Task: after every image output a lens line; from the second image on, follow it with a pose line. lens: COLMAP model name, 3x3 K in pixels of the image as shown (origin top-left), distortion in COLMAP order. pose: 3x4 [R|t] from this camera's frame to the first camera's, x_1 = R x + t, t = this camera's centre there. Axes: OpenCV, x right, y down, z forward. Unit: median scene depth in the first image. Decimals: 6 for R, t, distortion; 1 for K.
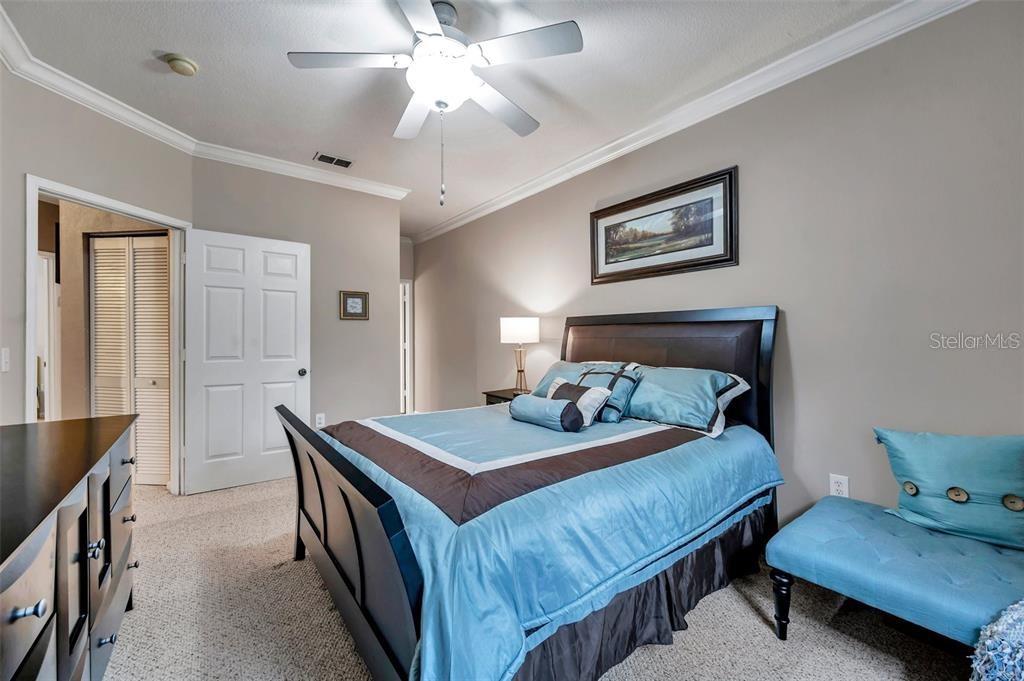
lens RADIAL K [[406.3, 0, 515.1], [0, 406.3, 339.0], [0, 0, 1]] dist [-0.002295, 0.000467]
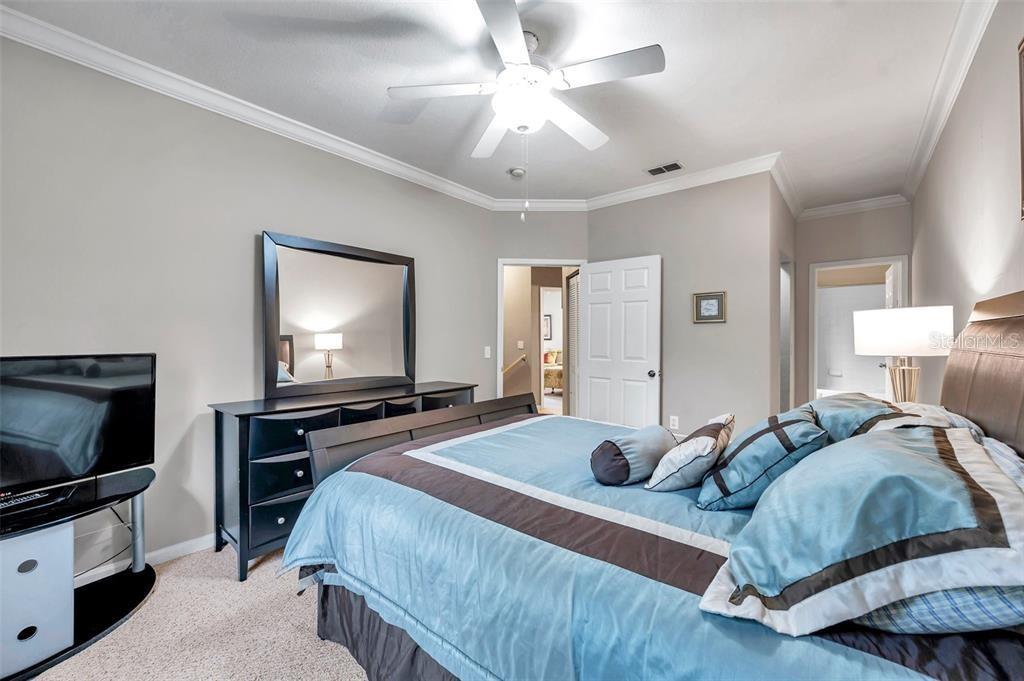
lens RADIAL K [[406.3, 0, 513.7], [0, 406.3, 338.3], [0, 0, 1]] dist [-0.002295, 0.000467]
pose [[0.211906, 0.003127, -0.977285, 0.442230], [-0.003247, 0.999992, 0.002496, -0.014332], [0.977285, 0.002645, 0.211914, 0.389456]]
